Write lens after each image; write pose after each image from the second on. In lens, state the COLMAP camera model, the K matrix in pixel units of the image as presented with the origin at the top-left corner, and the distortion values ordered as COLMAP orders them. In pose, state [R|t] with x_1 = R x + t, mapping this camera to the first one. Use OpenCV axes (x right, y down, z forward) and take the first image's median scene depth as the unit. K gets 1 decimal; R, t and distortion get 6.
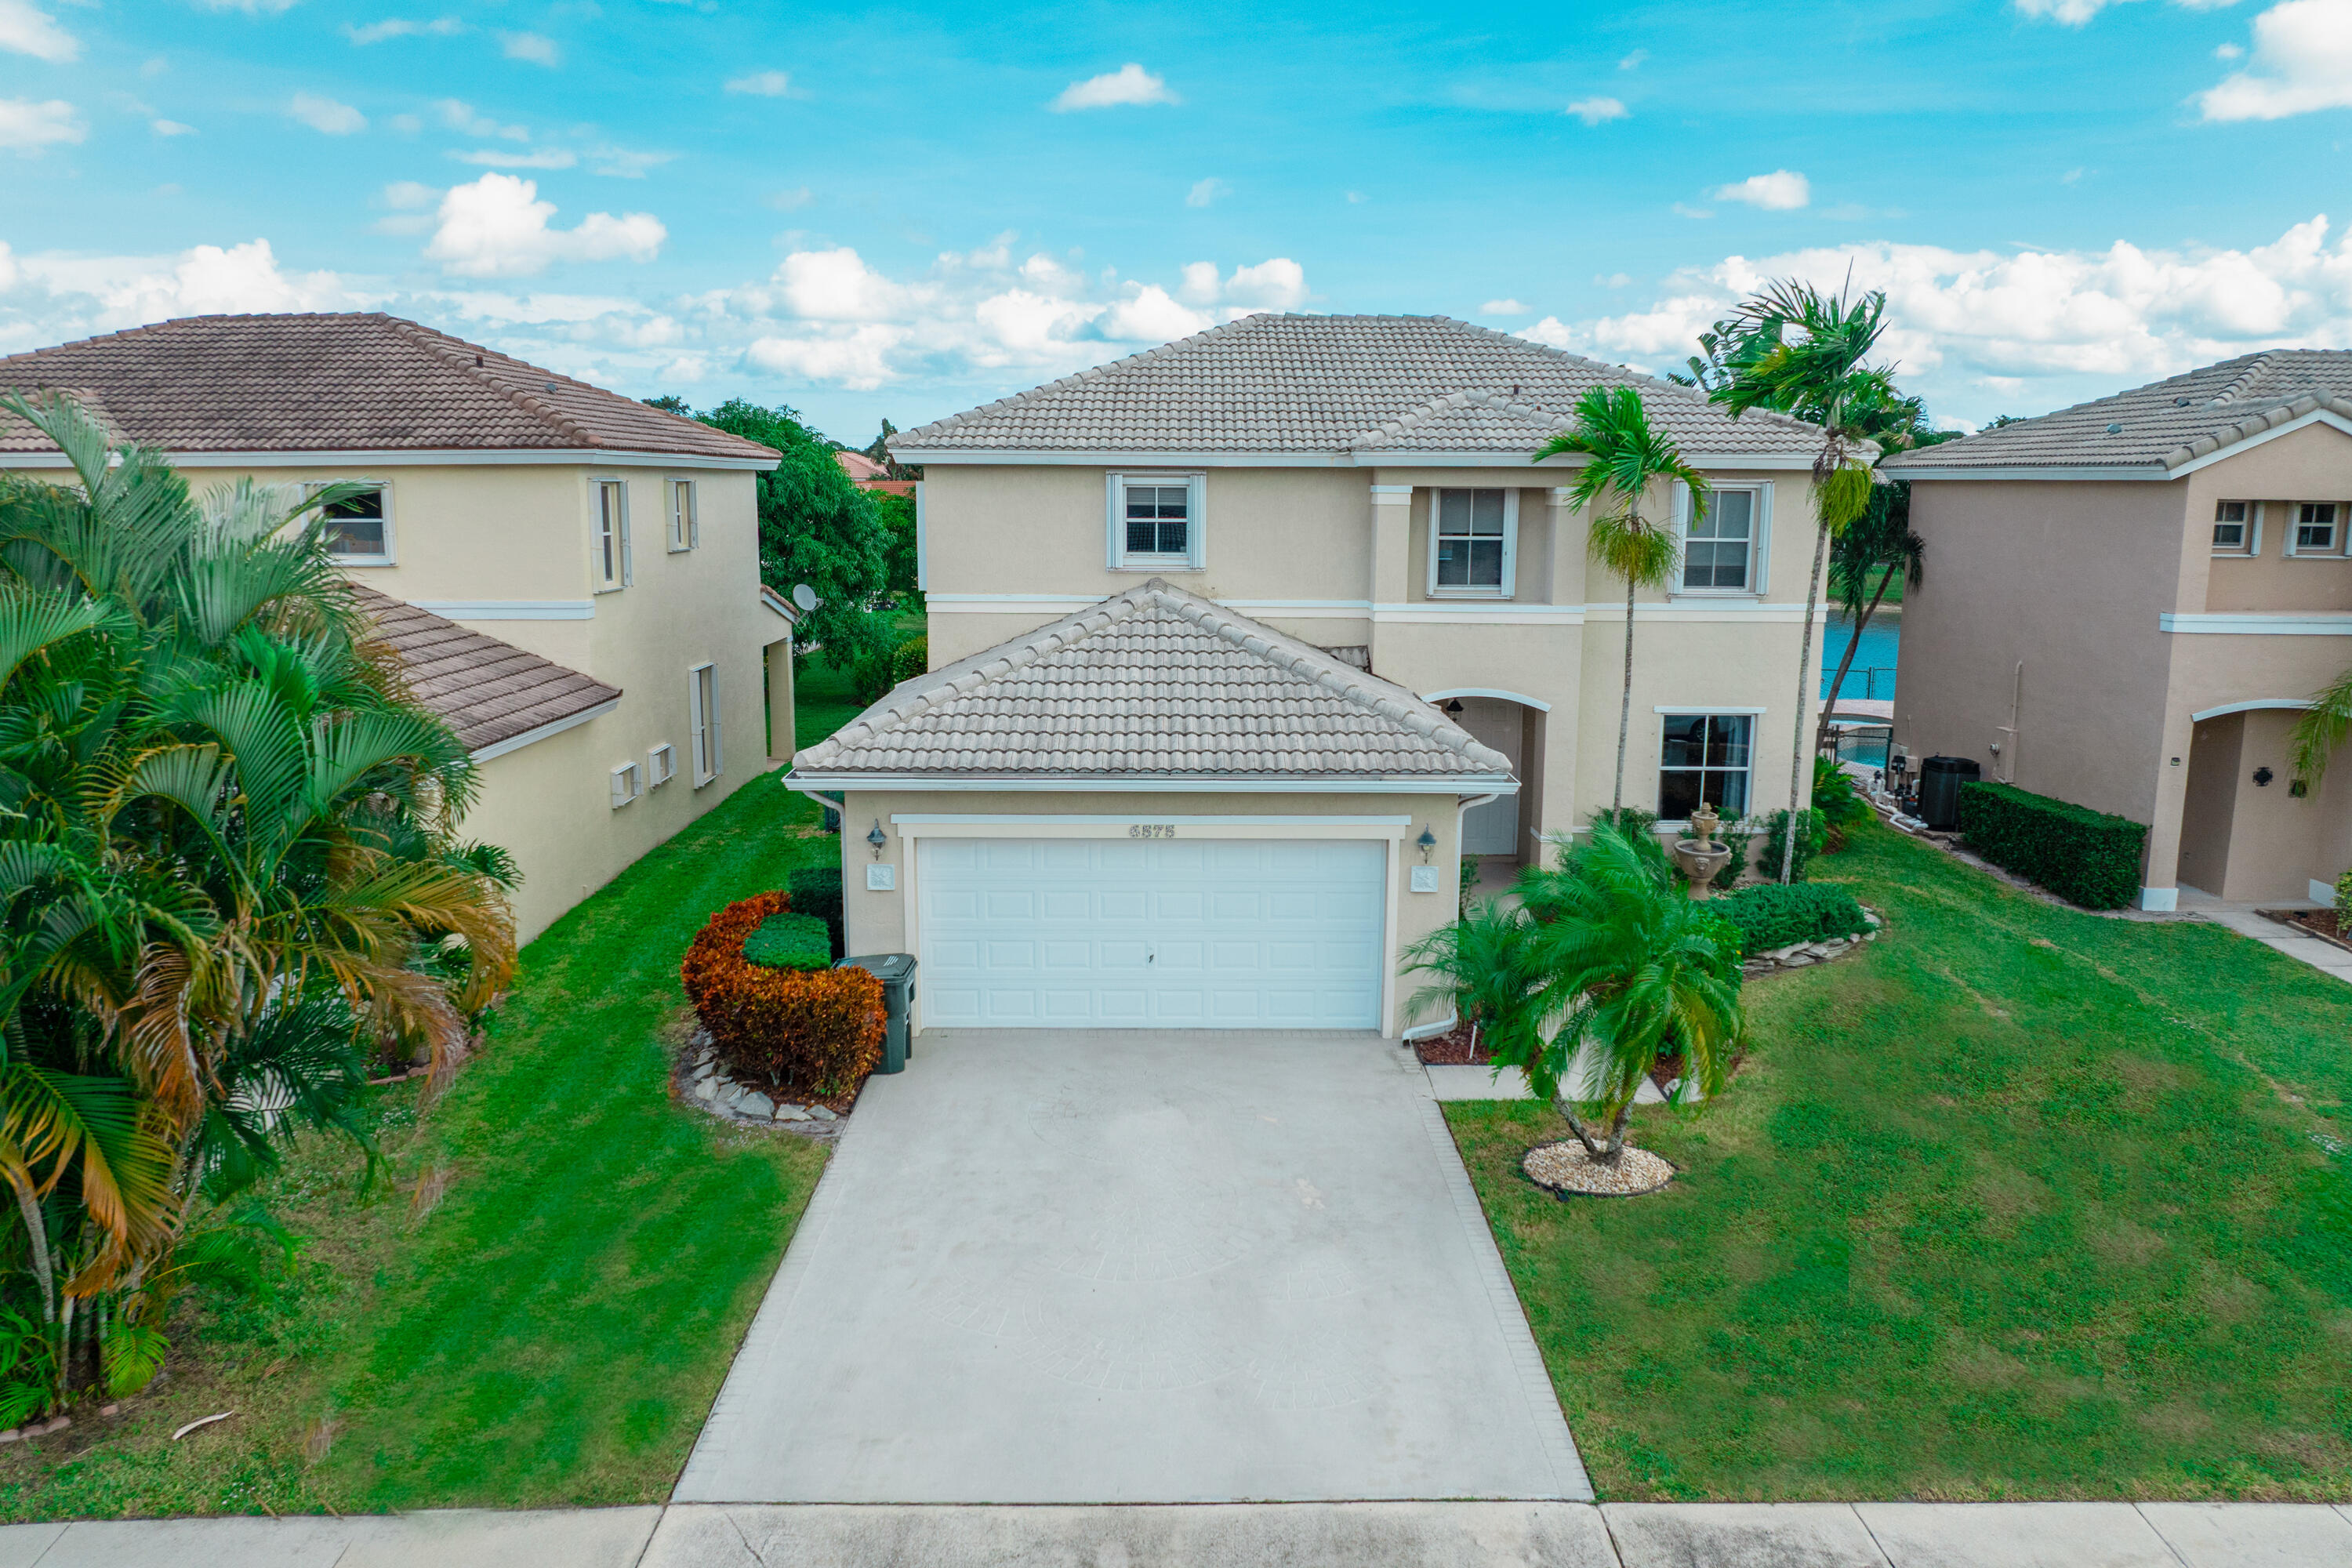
lens RADIAL K [[1639.9, 0, 1176.0], [0, 1639.9, 784.0], [0, 0, 1]] dist [-0.001017, -0.000408]
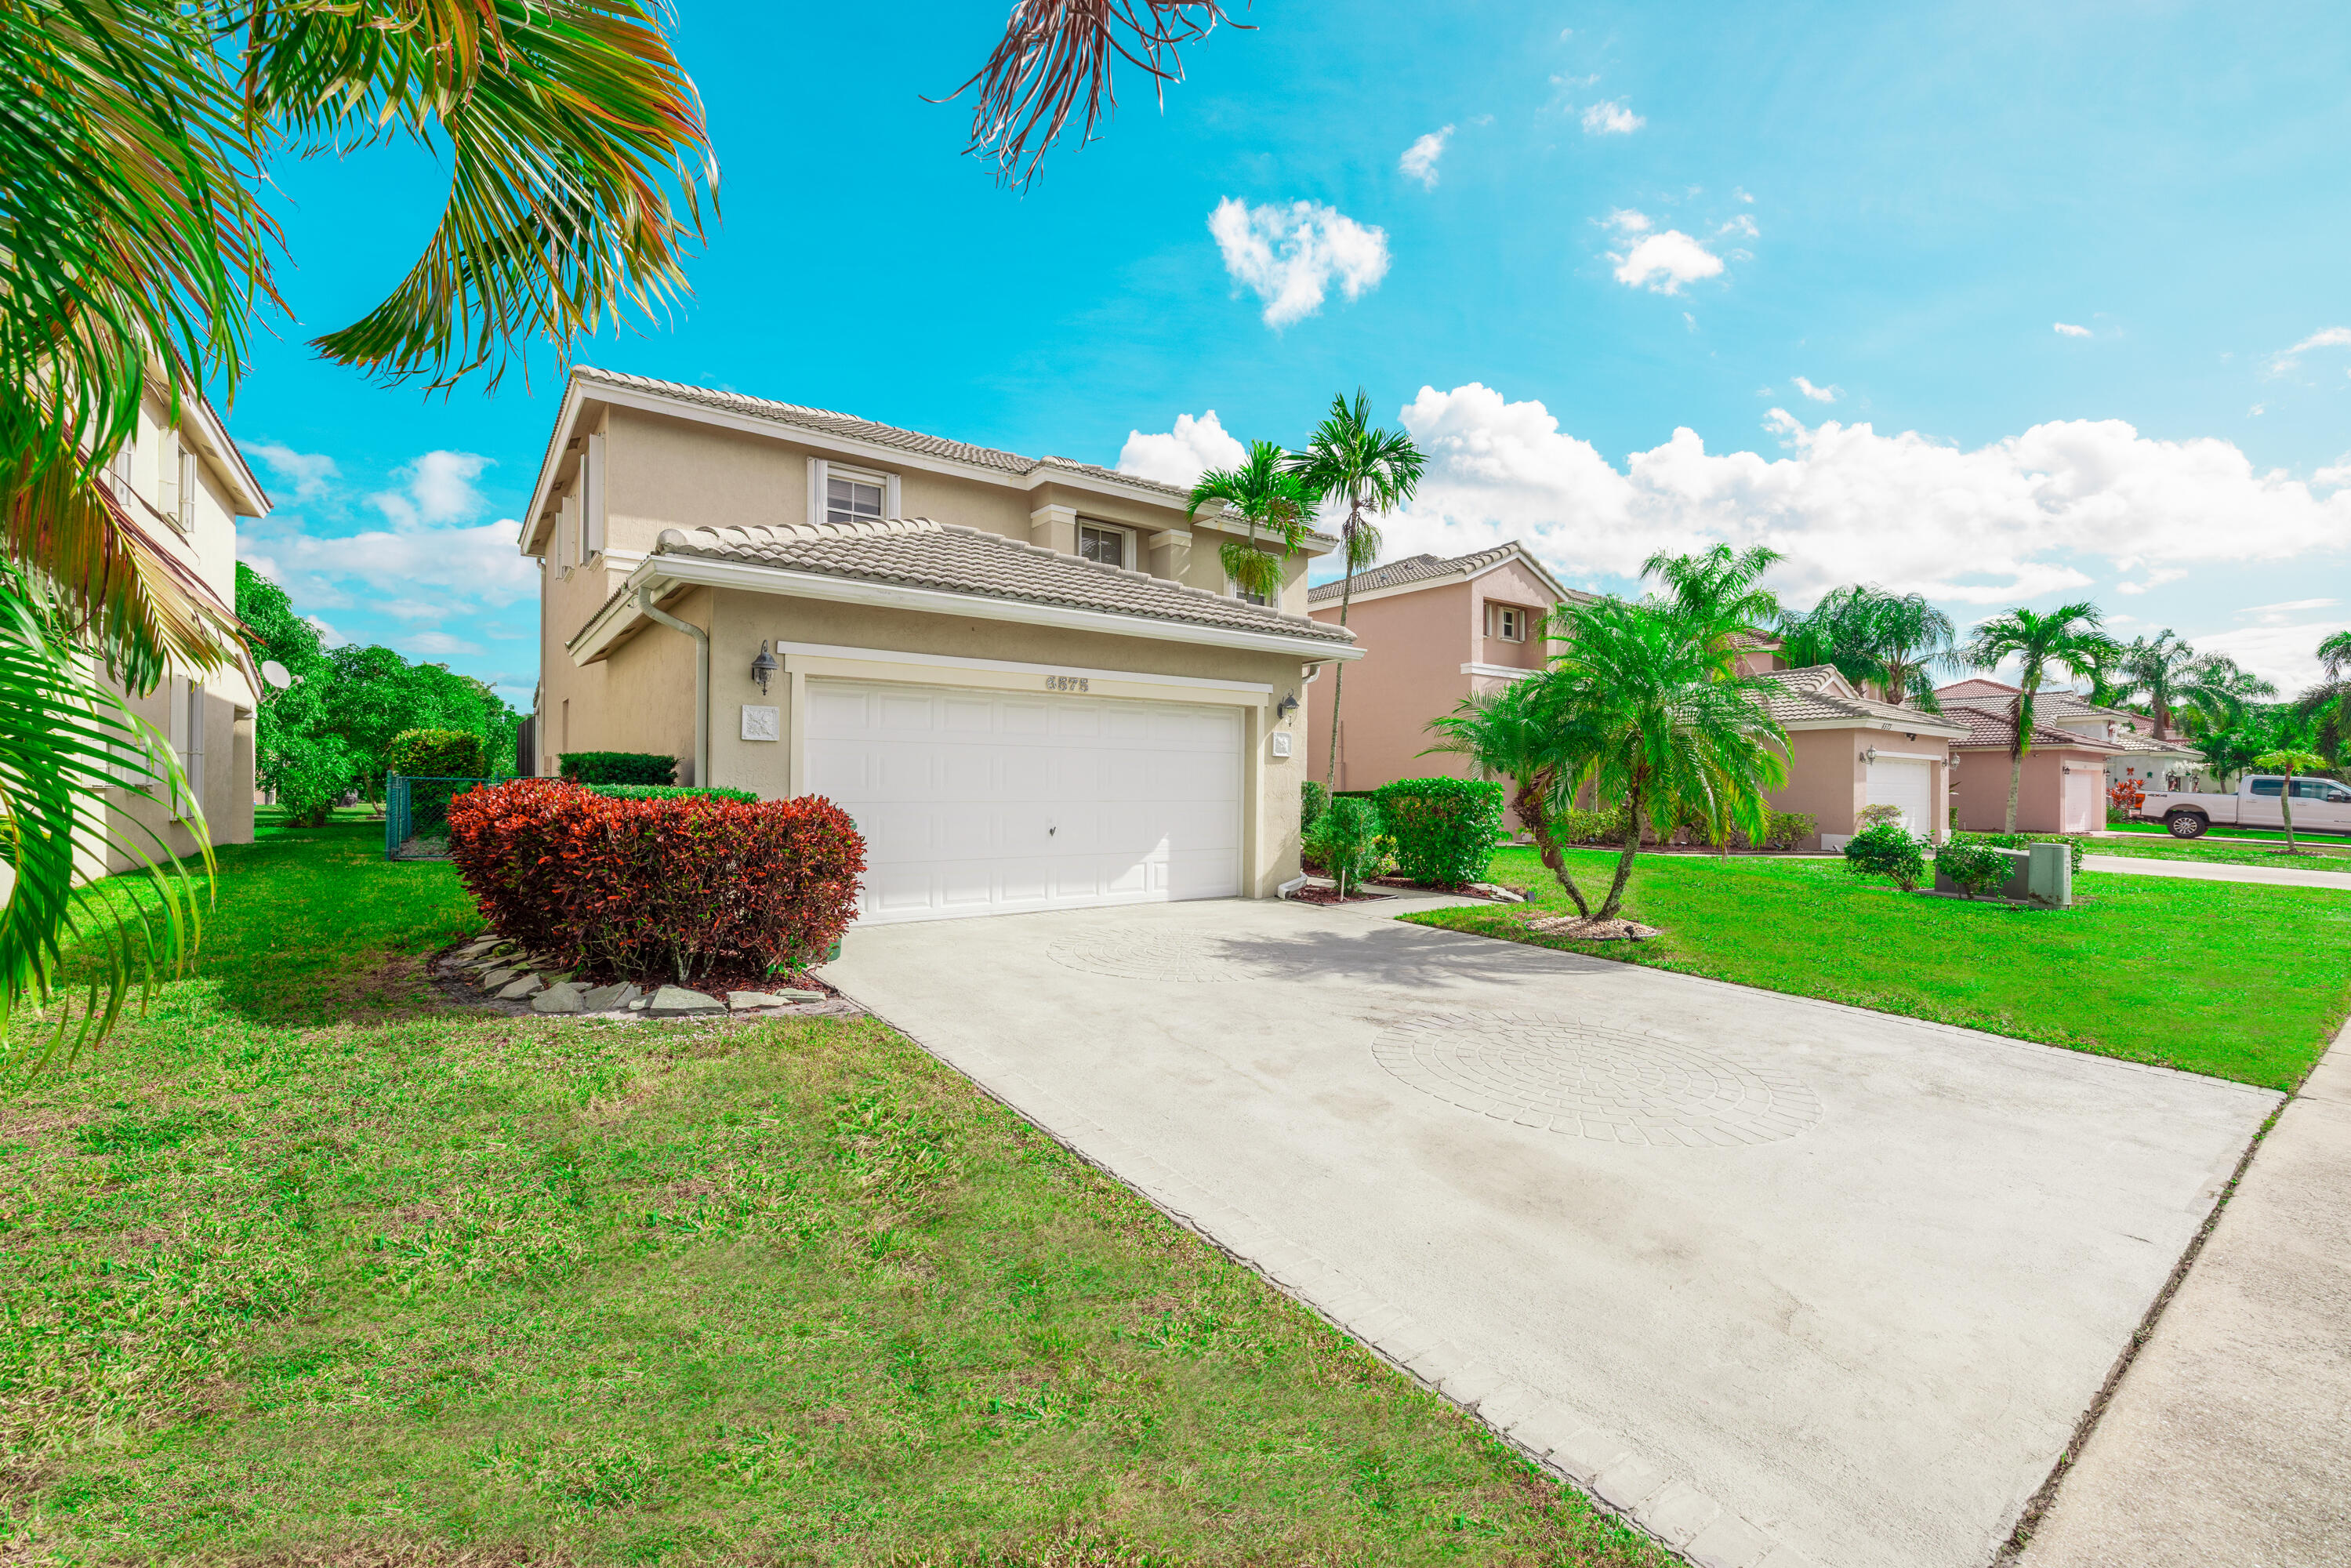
lens RADIAL K [[980.0, 0, 1183.8], [0, 980.0, 783.5], [0, 0, 1]] dist [0.001925, 0.000447]
pose [[0.804872, -0.000540, 0.593448, -0.223581], [0.105877, 0.984086, -0.142702, 0.130639], [-0.583927, 0.177690, 0.792121, 0.402878]]
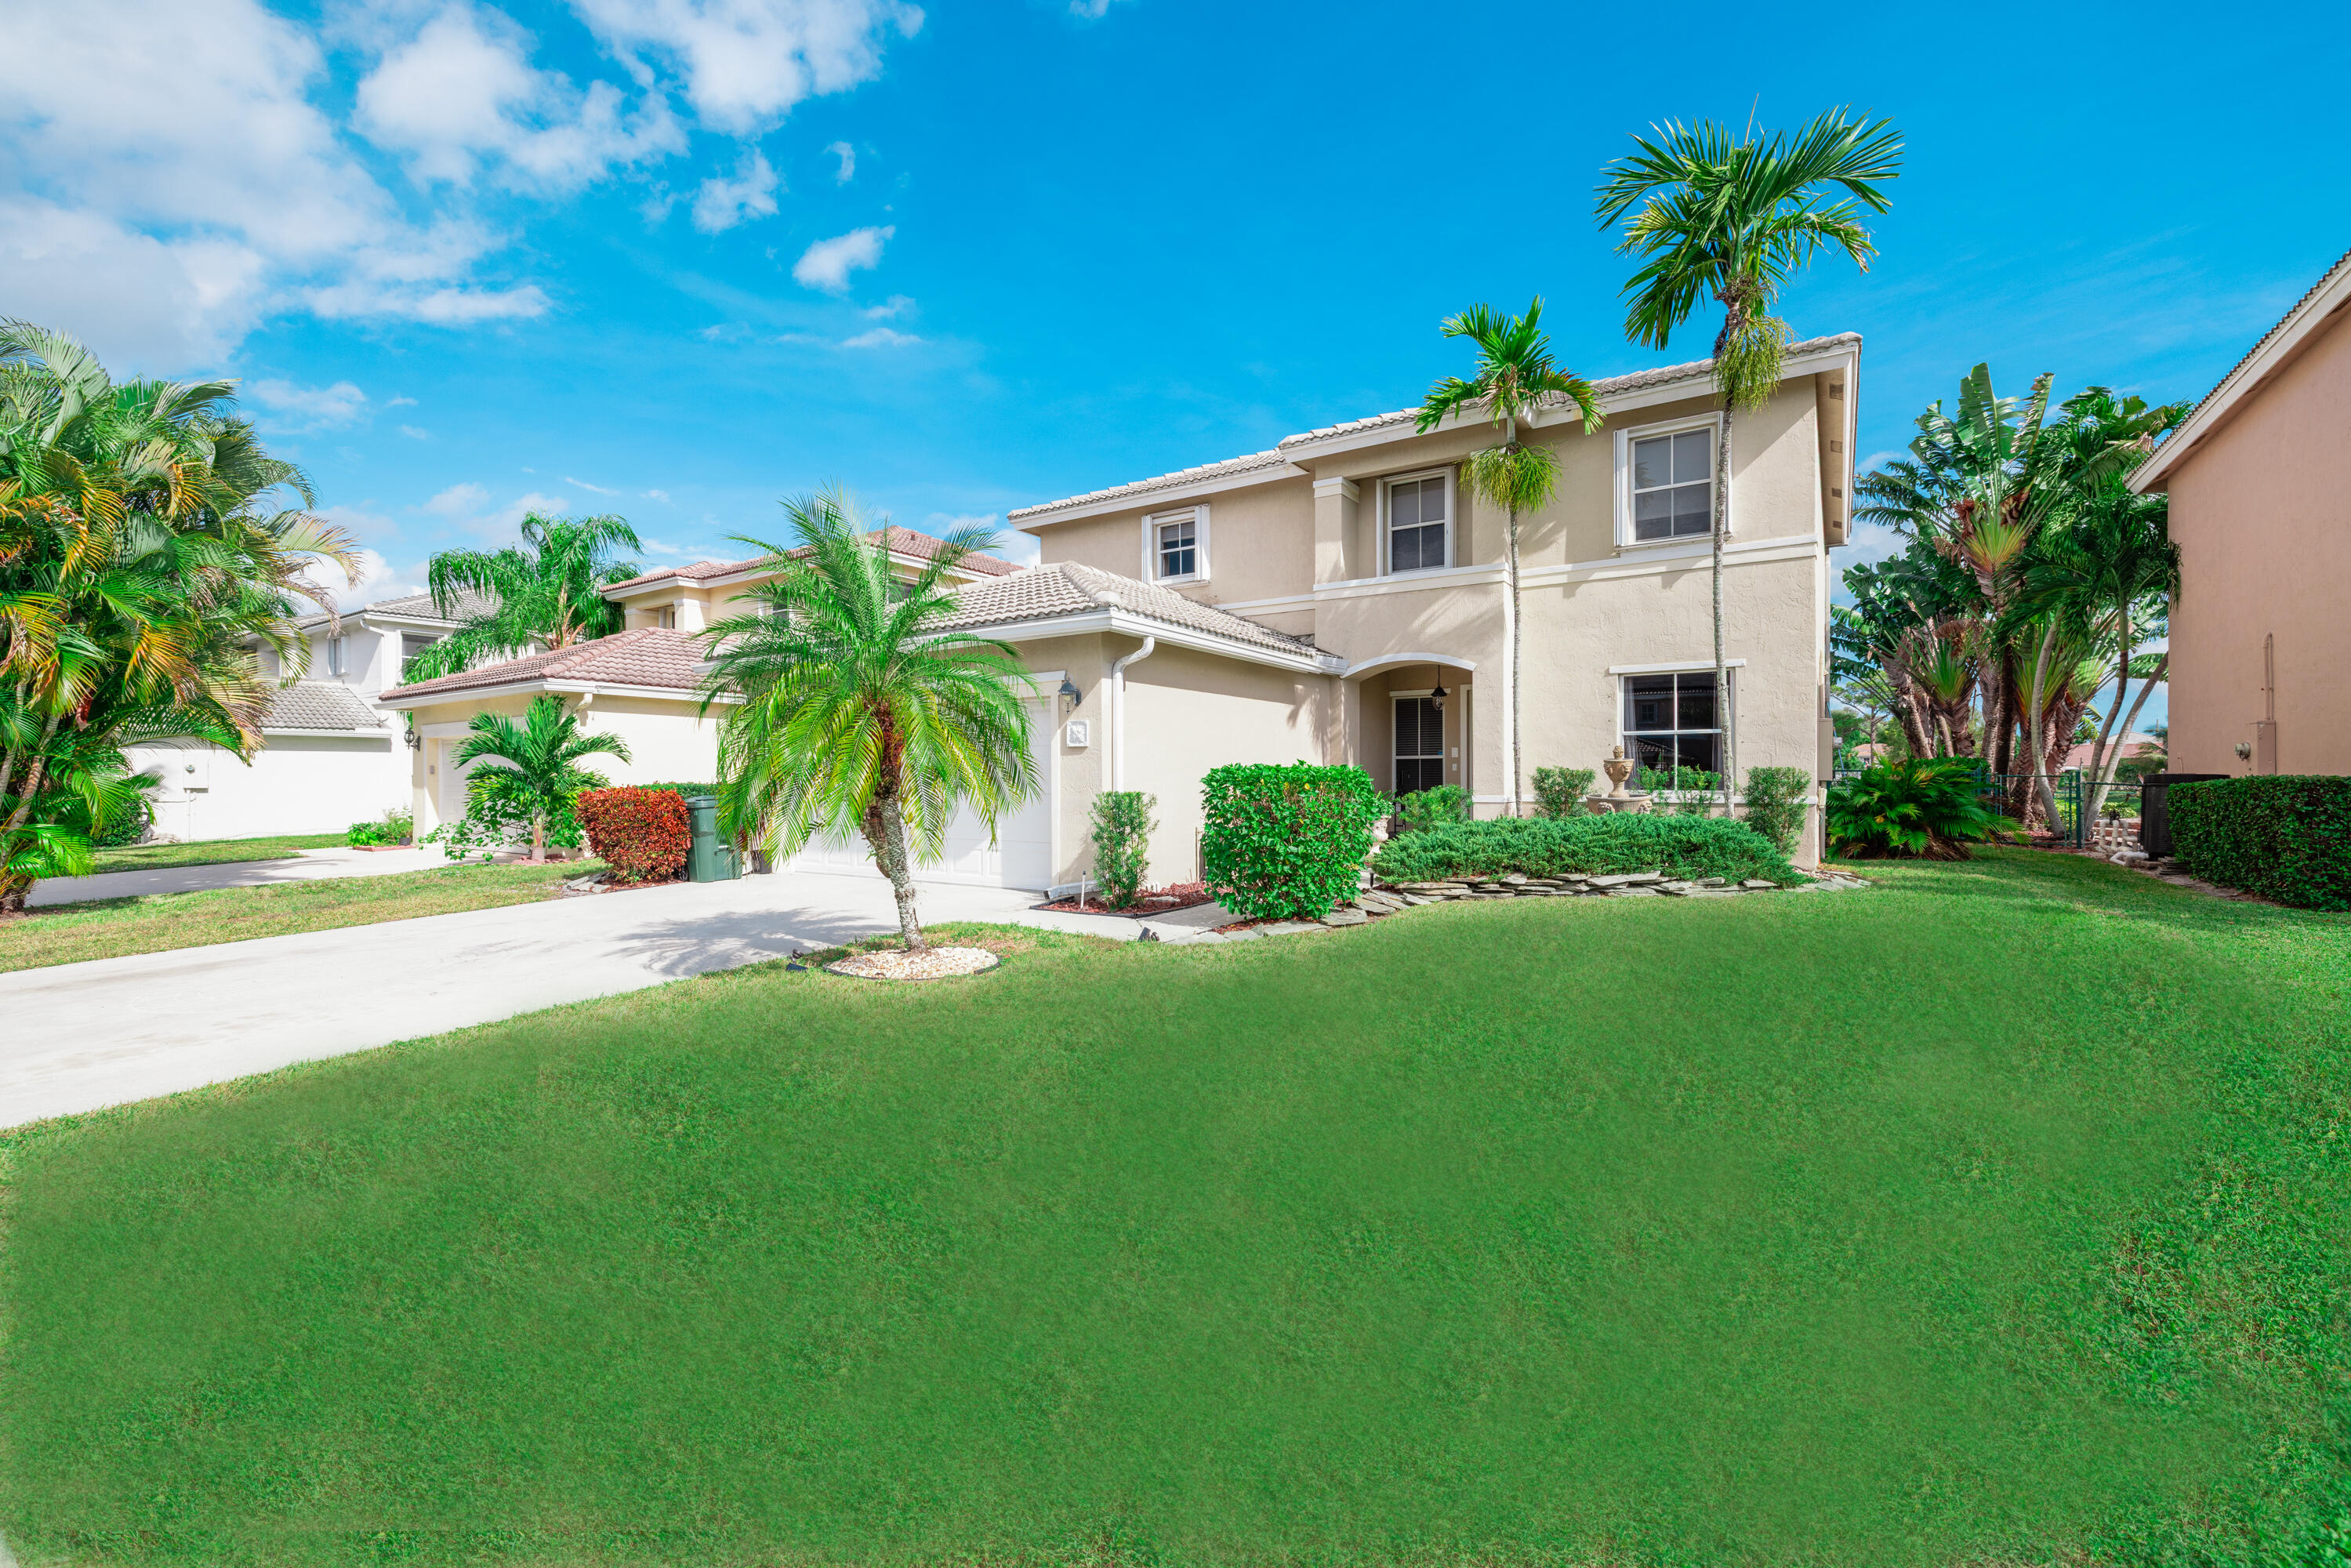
lens RADIAL K [[980.0, 0, 1183.8], [0, 980.0, 783.5], [0, 0, 1]] dist [0.001925, 0.000447]
pose [[0.828268, -0.010897, -0.560227, 0.422699], [-0.087007, 0.985183, -0.147800, 0.132095], [0.553536, 0.171162, 0.815047, 0.421610]]
